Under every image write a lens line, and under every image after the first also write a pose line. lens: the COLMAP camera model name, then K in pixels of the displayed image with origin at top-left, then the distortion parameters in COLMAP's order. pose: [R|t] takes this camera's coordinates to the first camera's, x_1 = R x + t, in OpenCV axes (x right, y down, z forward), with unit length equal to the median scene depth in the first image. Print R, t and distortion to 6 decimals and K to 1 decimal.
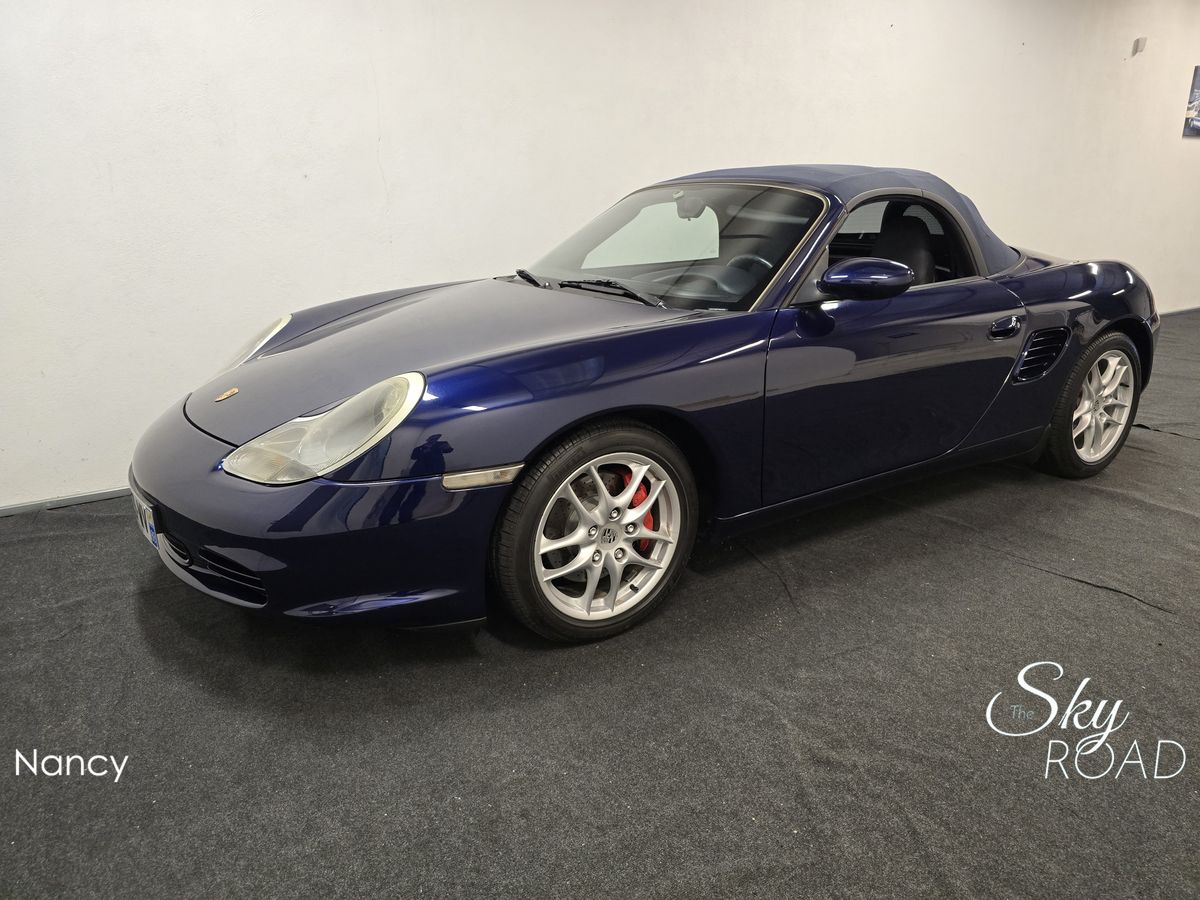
lens RADIAL K [[898.7, 0, 564.1], [0, 898.7, 442.1], [0, 0, 1]] dist [0.028937, -0.033485]
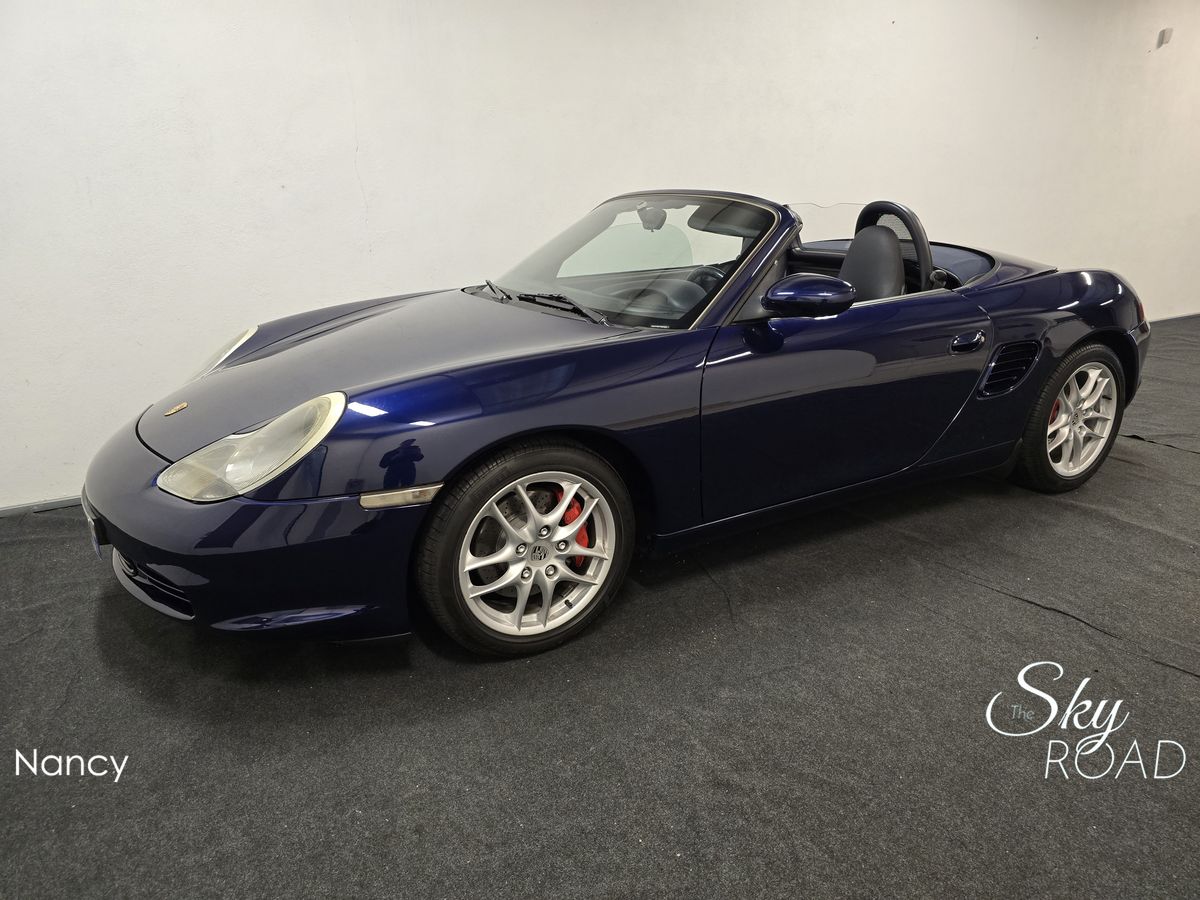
lens RADIAL K [[898.7, 0, 608.0], [0, 898.7, 448.7], [0, 0, 1]] dist [0.028937, -0.033485]
pose [[0.998706, 0.009094, -0.050042, 0.175108], [-0.007715, 0.999587, 0.027680, -0.041331], [0.050273, -0.027258, 0.998363, -0.003608]]
